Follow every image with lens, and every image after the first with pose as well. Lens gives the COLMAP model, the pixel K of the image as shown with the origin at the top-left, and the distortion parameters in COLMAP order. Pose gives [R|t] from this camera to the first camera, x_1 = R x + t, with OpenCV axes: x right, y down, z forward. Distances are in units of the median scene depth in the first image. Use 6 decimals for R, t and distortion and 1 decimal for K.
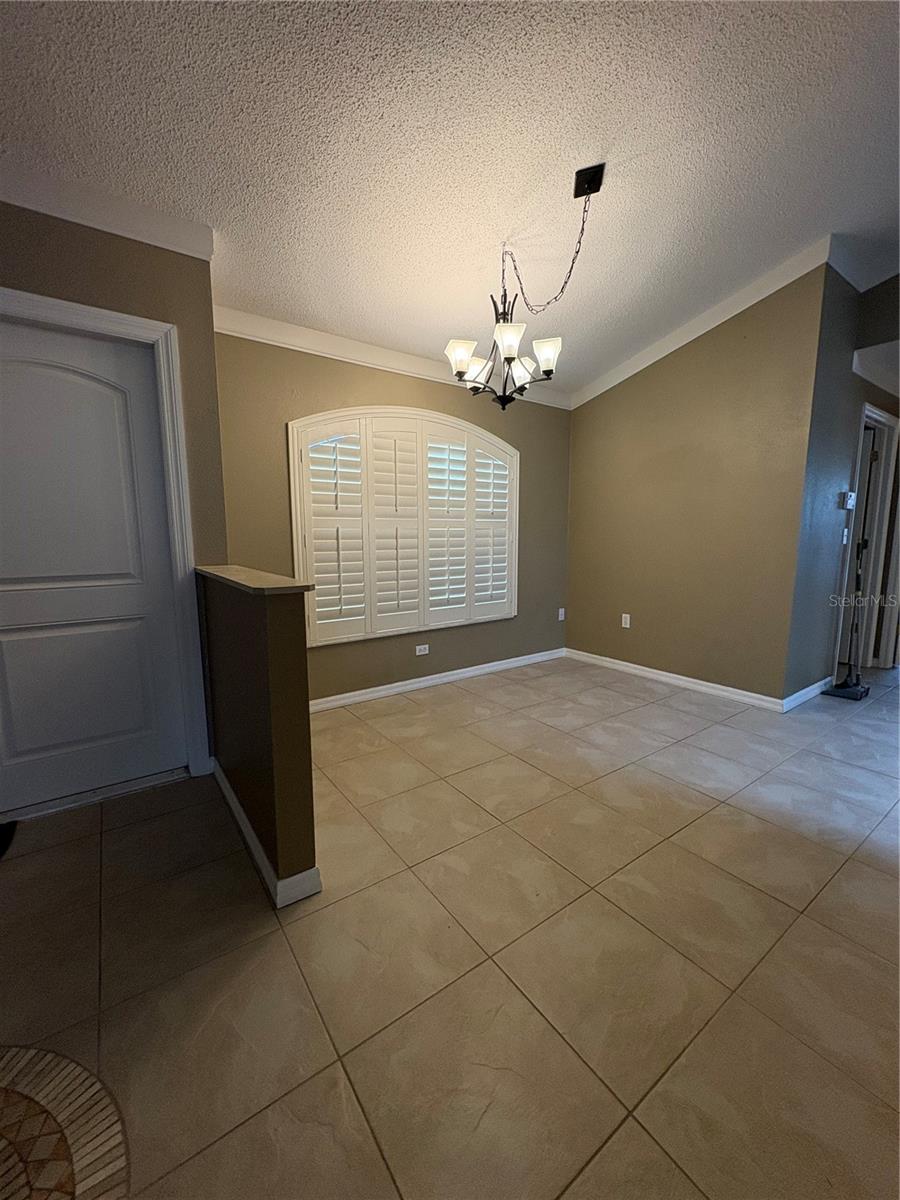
lens RADIAL K [[477.8, 0, 453.2], [0, 477.8, 599.4], [0, 0, 1]] dist [-0.000445, -0.000096]
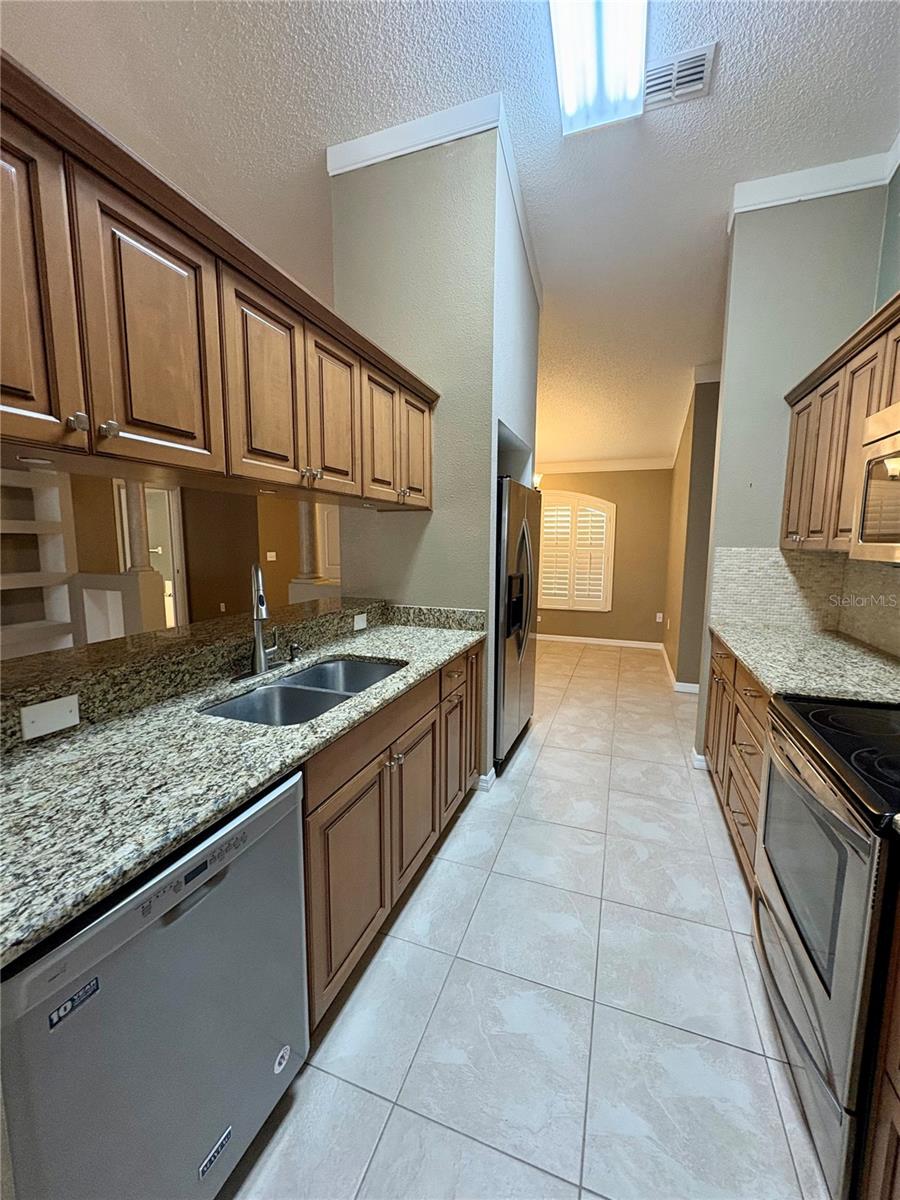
lens RADIAL K [[477.8, 0, 453.2], [0, 477.8, 599.4], [0, 0, 1]] dist [-0.000445, -0.000096]
pose [[0.562098, 0.107625, -0.820038, 1.198419], [-0.122166, 0.991425, 0.046379, -0.013132], [0.817998, 0.074111, 0.570427, -0.298801]]
